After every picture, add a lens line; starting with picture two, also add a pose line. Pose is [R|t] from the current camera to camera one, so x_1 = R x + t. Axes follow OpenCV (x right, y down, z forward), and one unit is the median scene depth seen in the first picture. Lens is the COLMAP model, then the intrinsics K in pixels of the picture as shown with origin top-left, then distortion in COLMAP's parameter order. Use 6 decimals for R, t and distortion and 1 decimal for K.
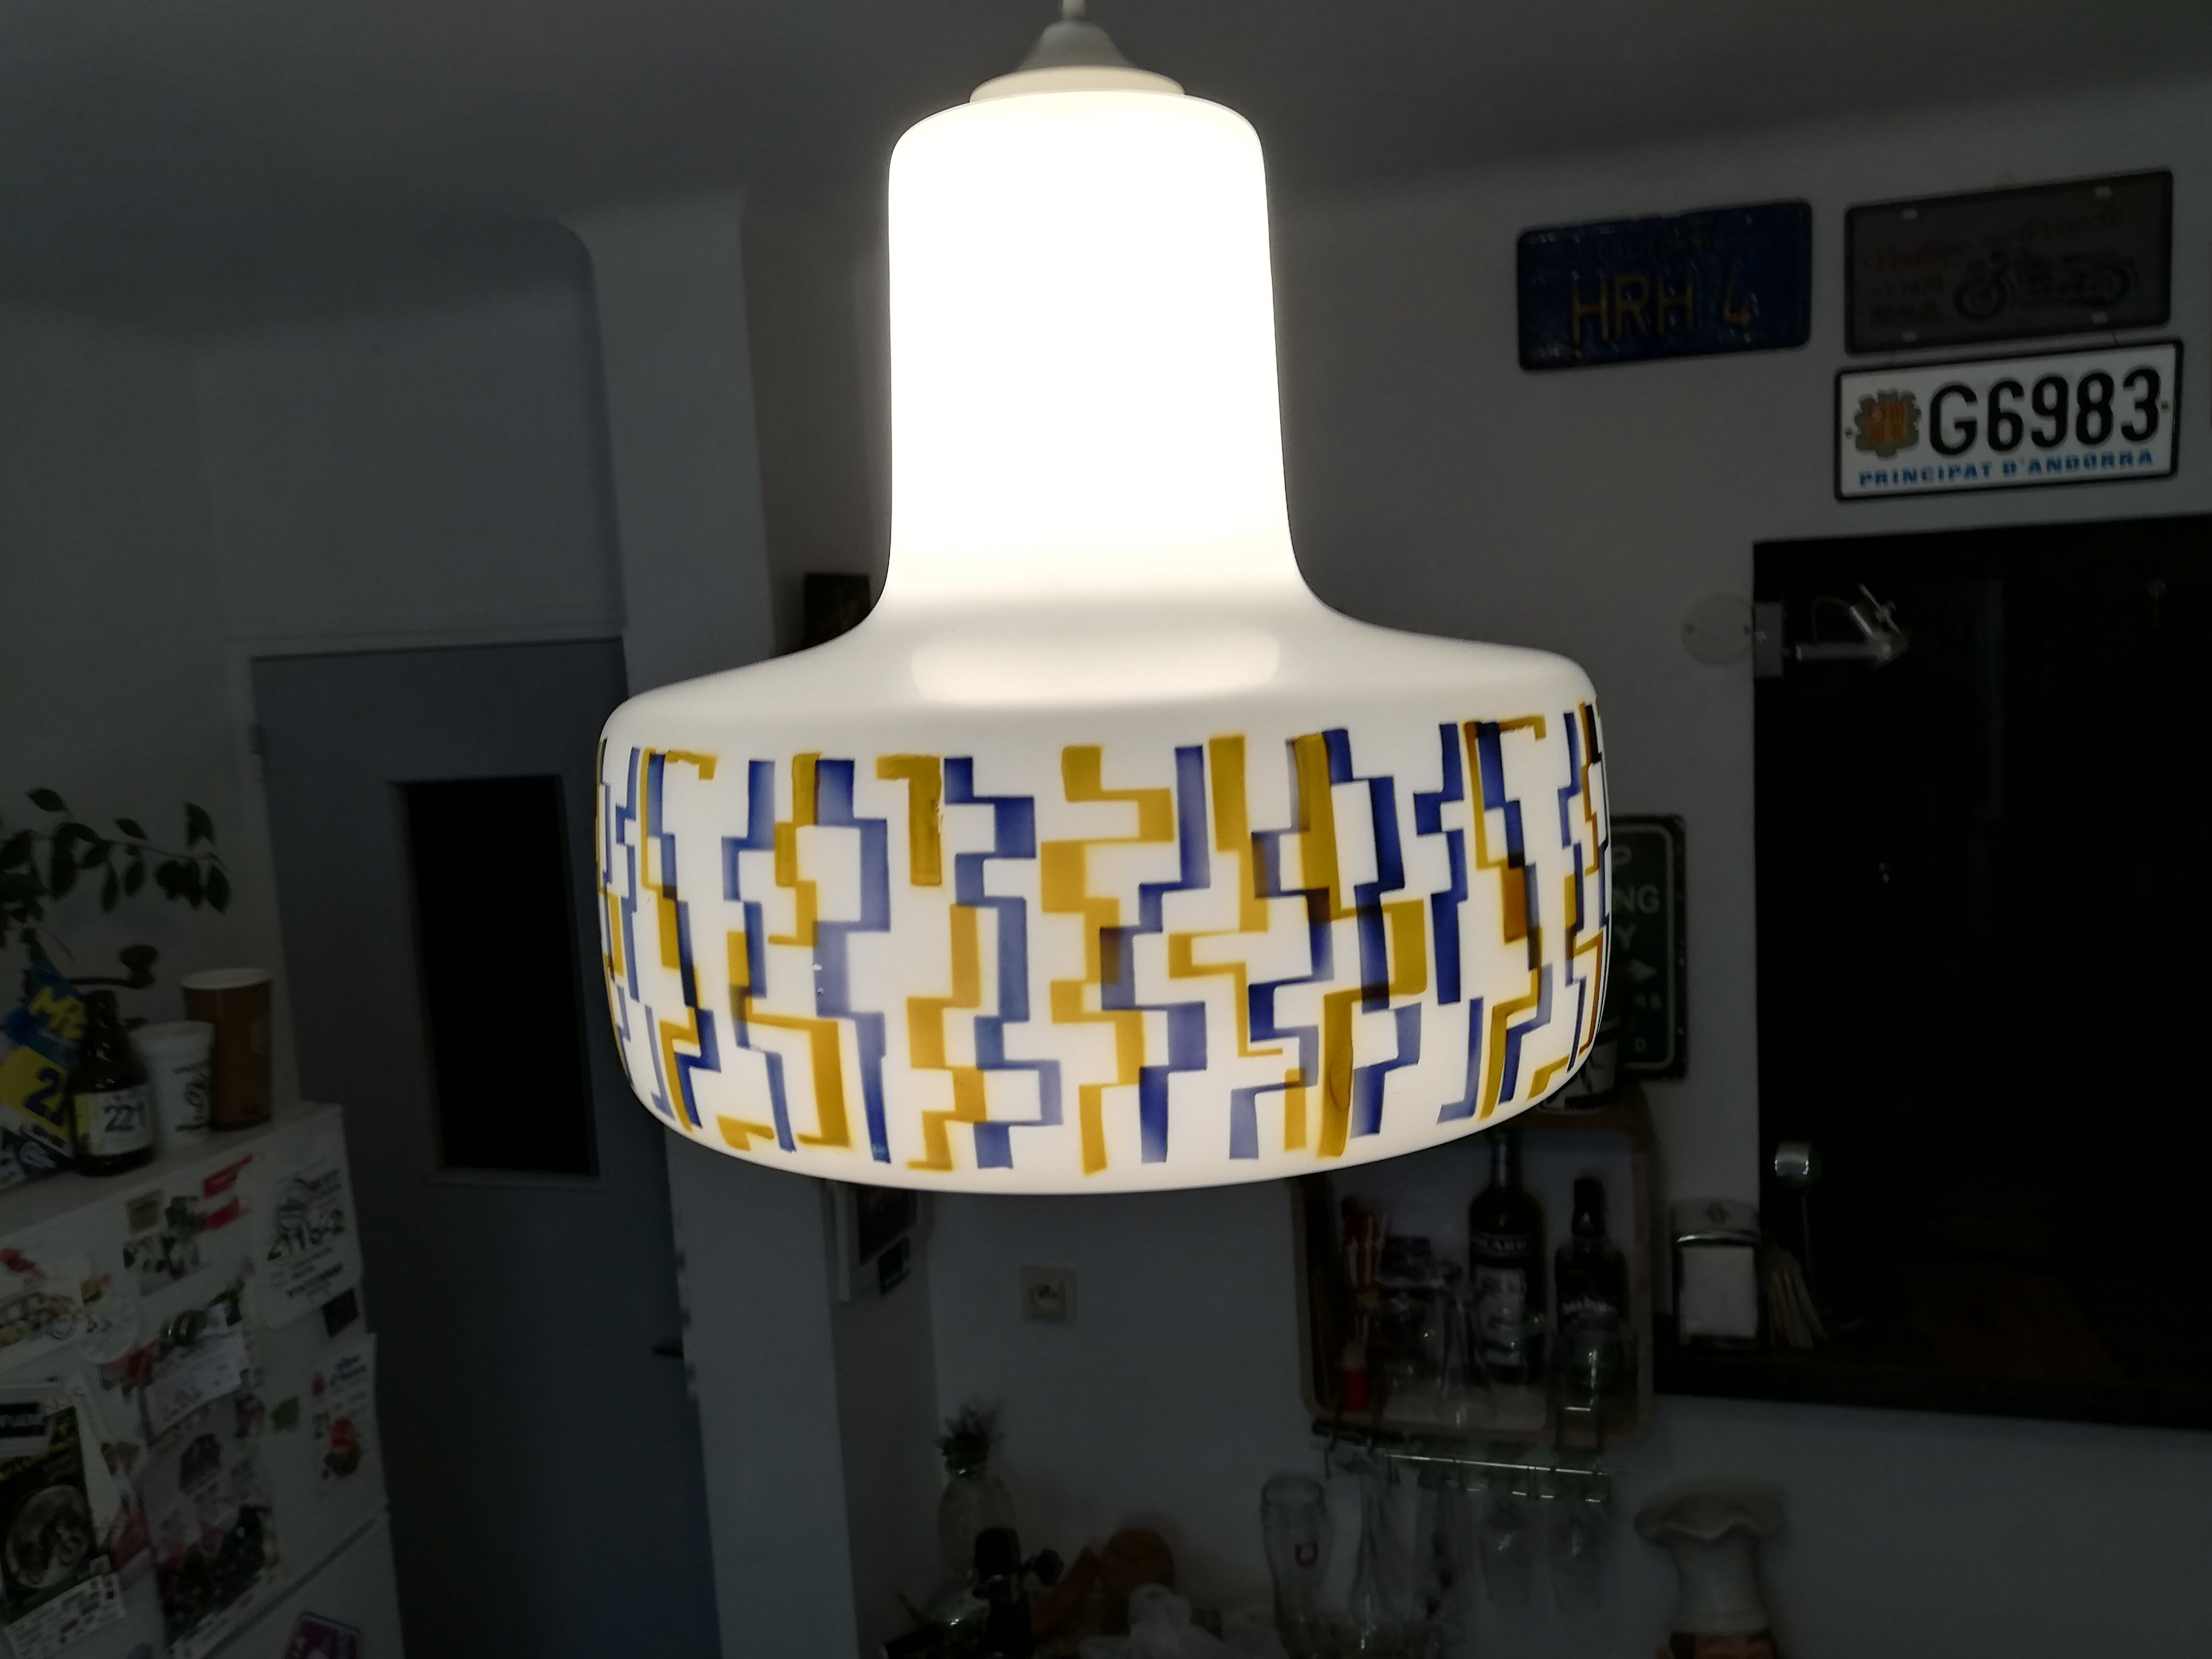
lens RADIAL K [[1741.1, 0, 1126.1], [0, 1741.1, 848.2], [0, 0, 1]] dist [0.019565, -0.050281]
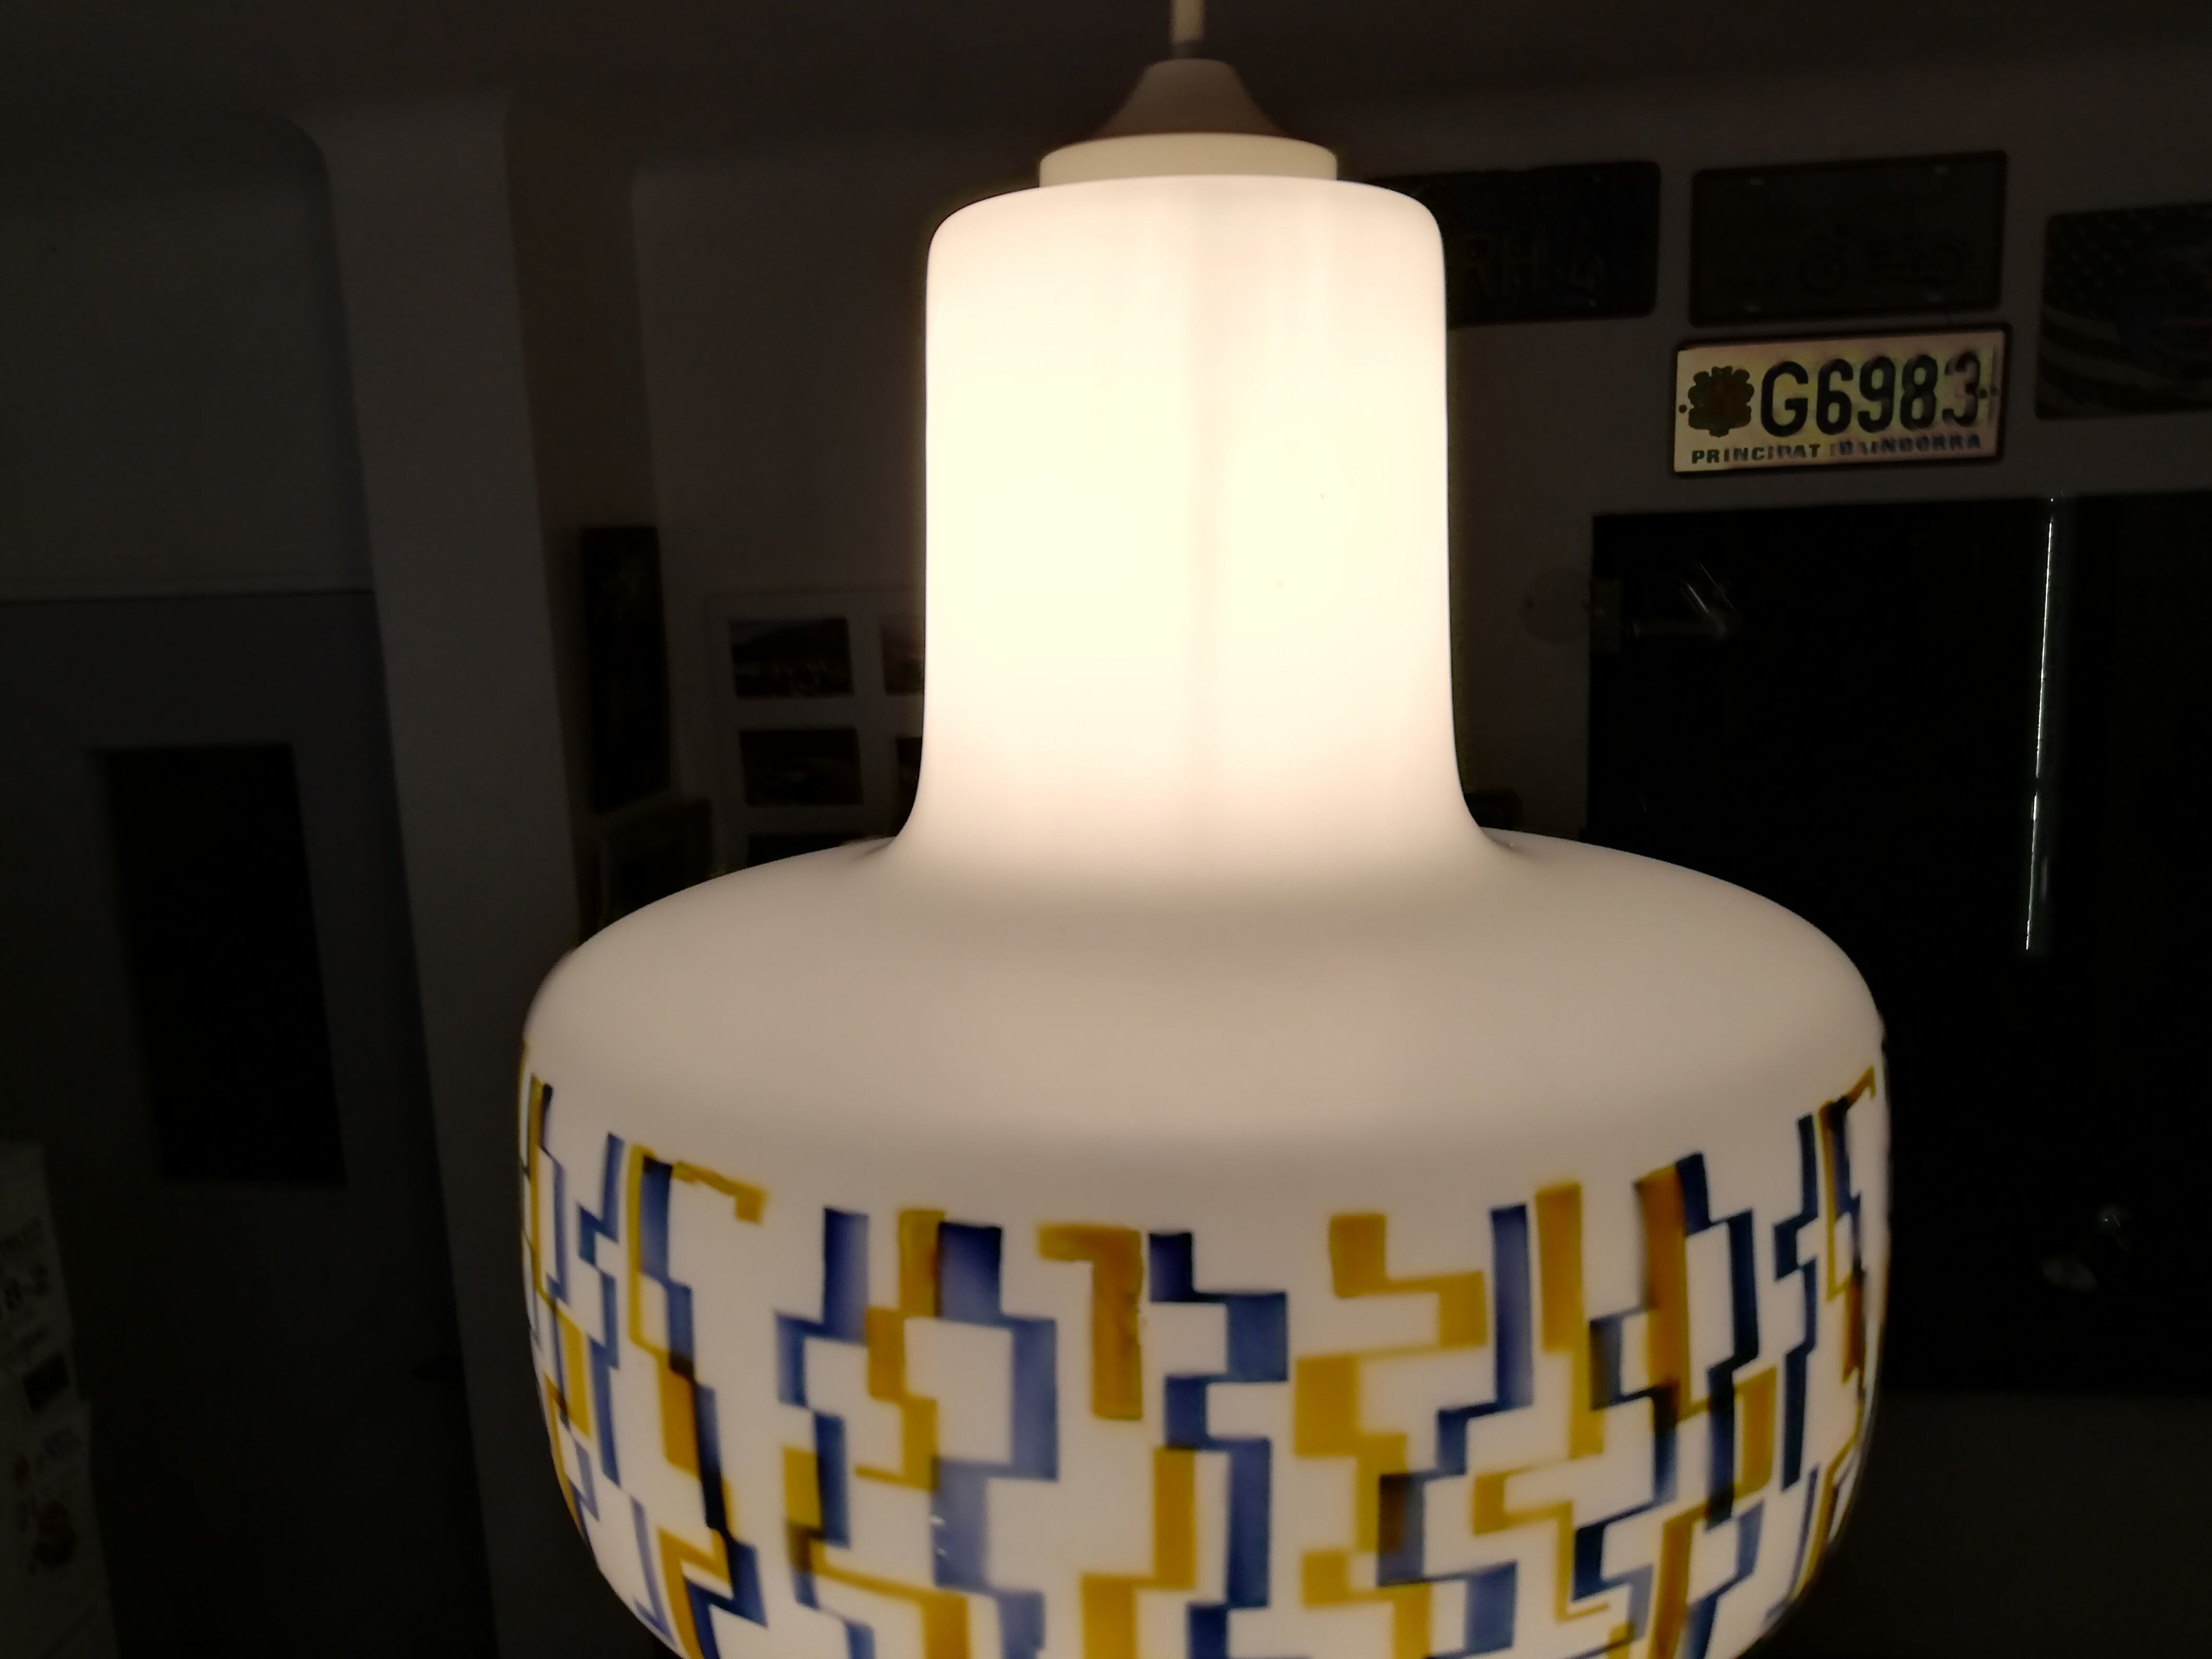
lens RADIAL K [[1741.1, 0, 1141.3], [0, 1741.1, 885.5], [0, 0, 1]] dist [0.019565, -0.050281]
pose [[0.988712, -0.009569, 0.149523, -0.199370], [-0.000954, 0.997536, 0.070147, -0.223640], [-0.149826, -0.069498, 0.986267, 0.347503]]
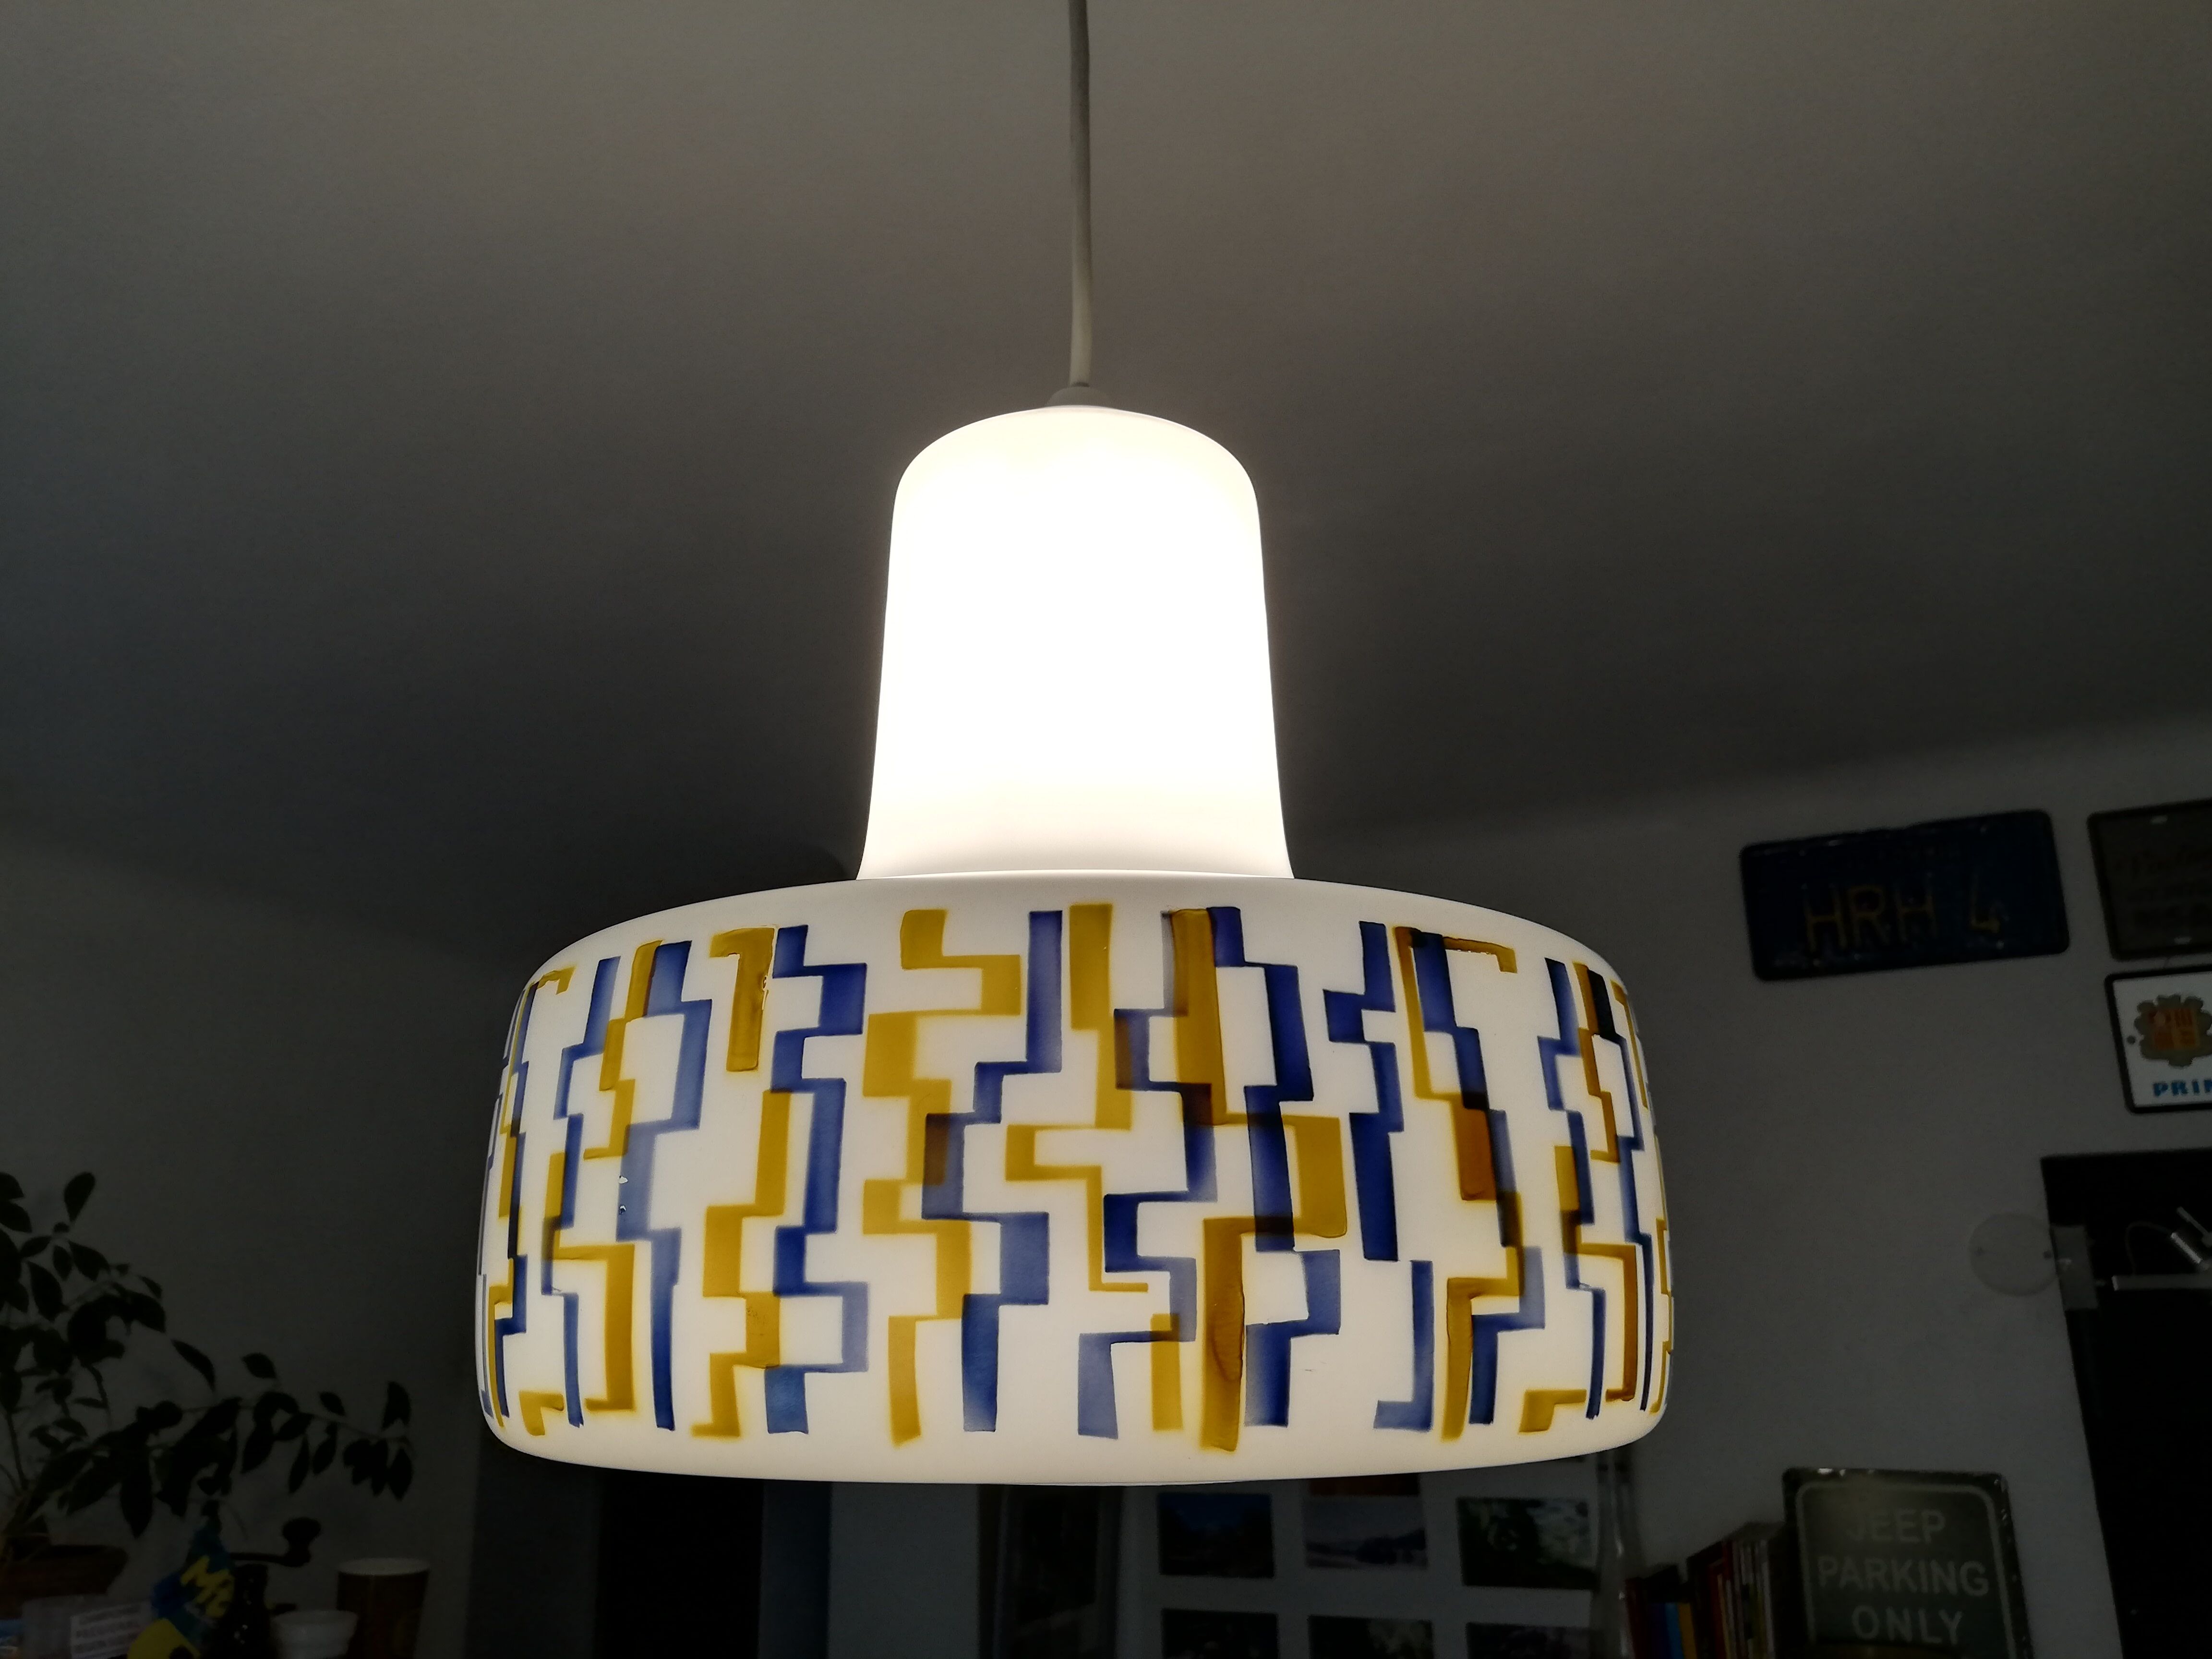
lens RADIAL K [[1741.1, 0, 1100.9], [0, 1741.1, 783.3], [0, 0, 1]] dist [0.019565, -0.050281]
pose [[0.985290, -0.017224, -0.170019, 0.206160], [-0.054440, 0.911435, -0.407827, 0.230103], [0.161986, 0.411084, 0.897090, 0.187995]]
